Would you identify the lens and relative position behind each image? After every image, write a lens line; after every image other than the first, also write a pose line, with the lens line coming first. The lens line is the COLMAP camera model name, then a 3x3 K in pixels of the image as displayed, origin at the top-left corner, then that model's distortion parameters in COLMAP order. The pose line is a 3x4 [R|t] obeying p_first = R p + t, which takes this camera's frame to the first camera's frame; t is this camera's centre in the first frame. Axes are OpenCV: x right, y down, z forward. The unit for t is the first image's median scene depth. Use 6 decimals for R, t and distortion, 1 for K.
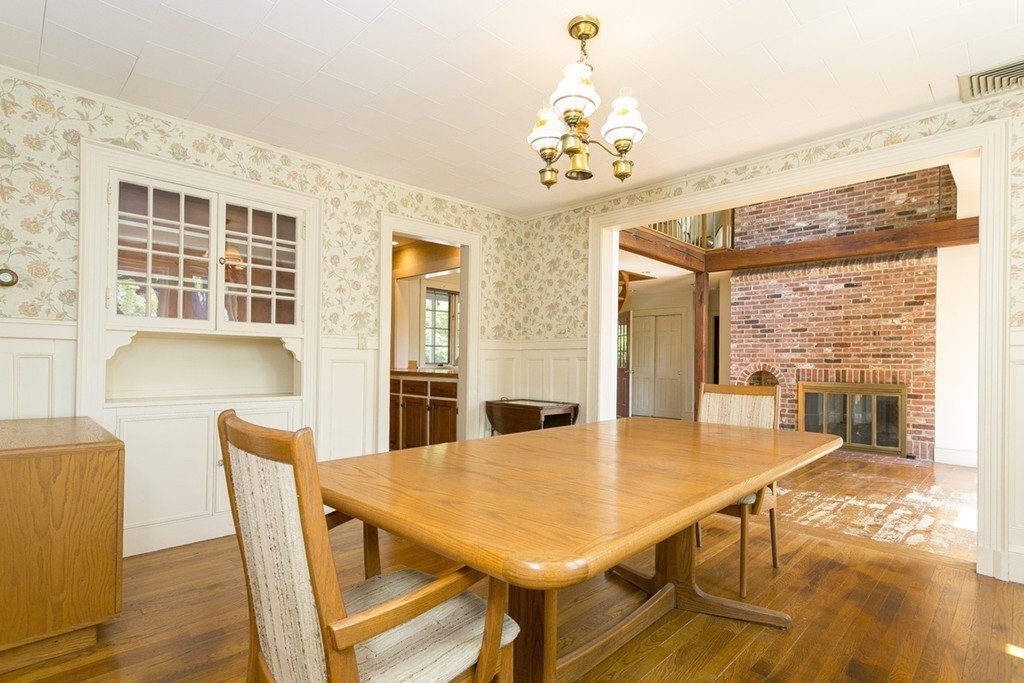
lens RADIAL K [[500.9, 0, 535.6], [0, 500.9, 358.2], [0, 0, 1]] dist [0.002505, 0.001803]
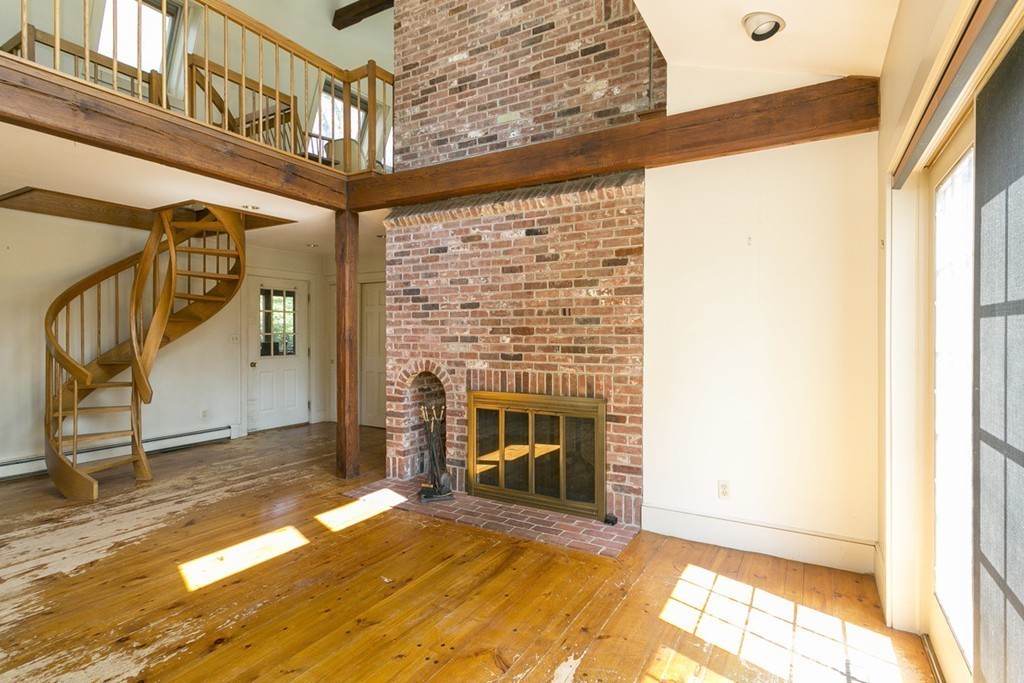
lens RADIAL K [[500.9, 0, 519.4], [0, 500.9, 334.3], [0, 0, 1]] dist [0.002505, 0.001803]
pose [[0.970791, -0.011525, 0.239648, 0.504759], [0.009349, 0.999904, 0.010214, -0.031036], [-0.239743, -0.007675, 0.970806, 0.452642]]
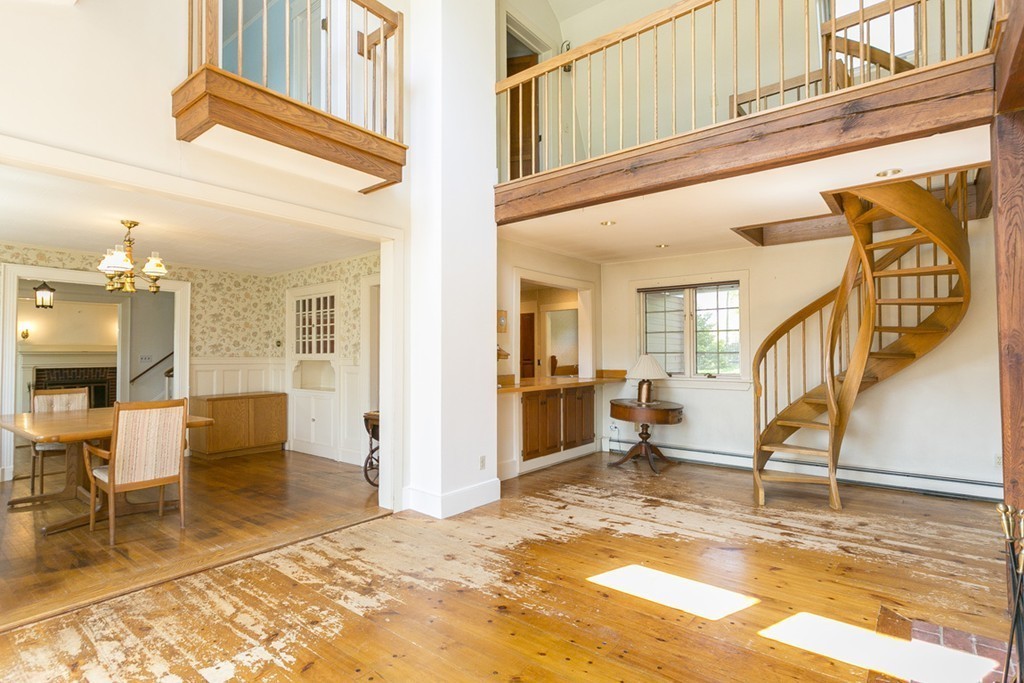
lens RADIAL K [[500.9, 0, 490.1], [0, 500.9, 344.0], [0, 0, 1]] dist [0.002505, 0.001803]
pose [[0.081796, -0.036561, -0.995978, 0.817266], [0.011892, 0.999292, -0.035706, -0.015807], [0.996578, -0.008924, 0.082173, 0.820469]]
